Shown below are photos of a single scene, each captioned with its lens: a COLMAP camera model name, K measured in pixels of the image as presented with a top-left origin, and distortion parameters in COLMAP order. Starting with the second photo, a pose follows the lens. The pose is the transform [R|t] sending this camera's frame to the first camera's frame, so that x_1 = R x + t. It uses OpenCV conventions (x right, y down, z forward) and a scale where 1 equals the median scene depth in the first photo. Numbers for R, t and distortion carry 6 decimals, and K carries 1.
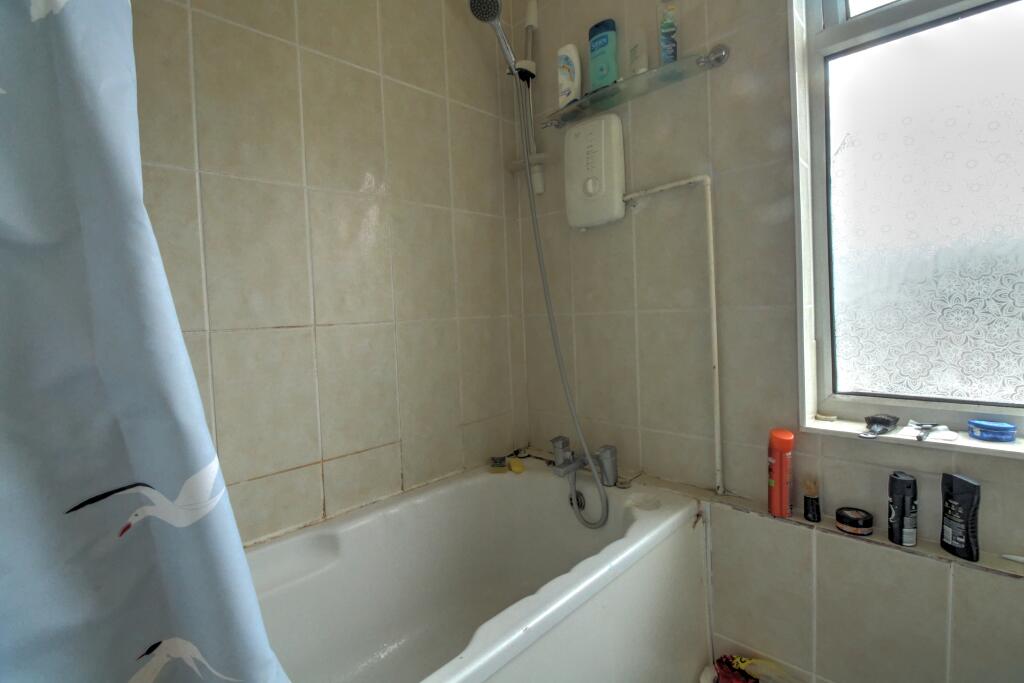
lens RADIAL K [[482.1, 0, 513.4], [0, 482.1, 323.6], [0, 0, 1]] dist [0.000072, -0.000101]
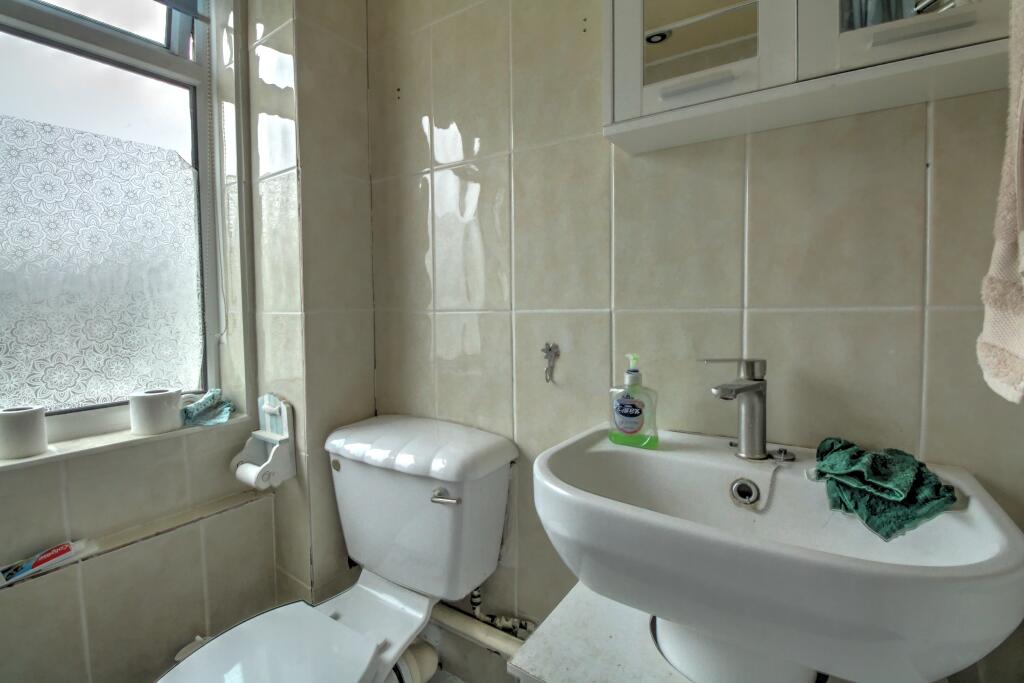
lens RADIAL K [[482.1, 0, 513.4], [0, 482.1, 323.6], [0, 0, 1]] dist [0.000072, -0.000101]
pose [[-0.181657, -0.000466, 0.983362, -0.319148], [0.039849, 0.999175, 0.007835, 0.006273], [-0.982554, 0.040609, -0.181488, 0.268999]]
